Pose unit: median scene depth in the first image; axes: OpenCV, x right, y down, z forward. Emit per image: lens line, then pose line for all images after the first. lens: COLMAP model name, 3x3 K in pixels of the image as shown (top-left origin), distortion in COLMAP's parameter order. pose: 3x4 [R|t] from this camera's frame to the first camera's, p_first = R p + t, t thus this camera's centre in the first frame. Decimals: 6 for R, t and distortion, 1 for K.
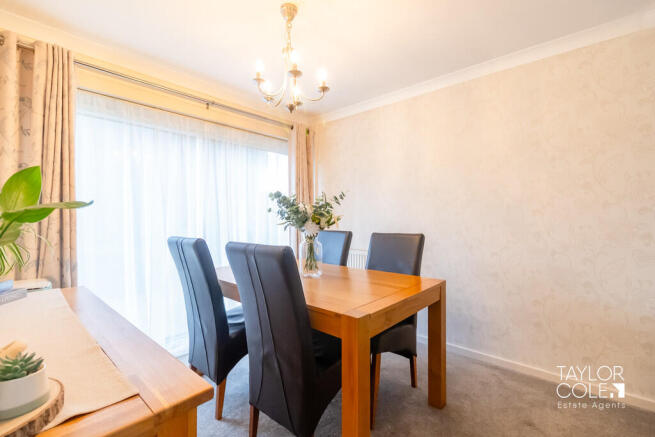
lens RADIAL K [[289.2, 0, 328.0], [0, 289.2, 217.7], [0, 0, 1]] dist [-0.001801, -0.001287]
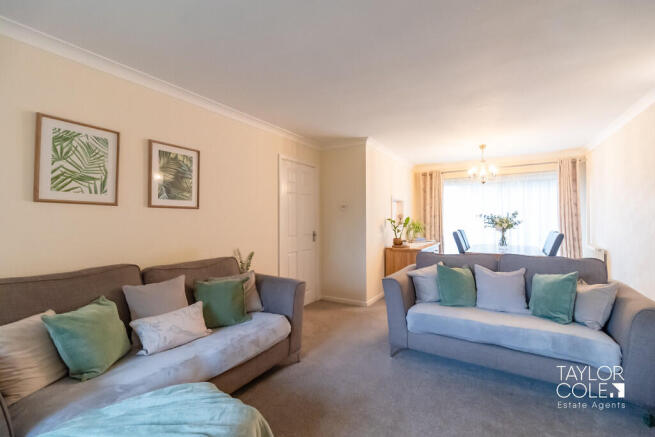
lens RADIAL K [[289.2, 0, 323.5], [0, 289.2, 215.6], [0, 0, 1]] dist [-0.001801, -0.001287]
pose [[0.157695, -0.007182, -0.987462, 2.119112], [0.010544, 0.999929, -0.005589, -0.069228], [0.987432, -0.009530, 0.157760, -0.817545]]
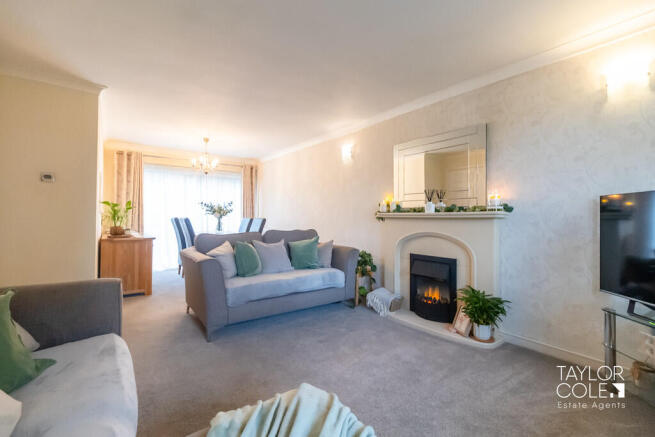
lens RADIAL K [[289.2, 0, 327.7], [0, 289.2, 219.0], [0, 0, 1]] dist [-0.001801, -0.001287]
pose [[0.981435, 0.013652, -0.191306, 1.517440], [-0.012140, 0.999885, 0.009075, 0.038698], [0.191408, -0.006584, 0.981488, -1.512465]]
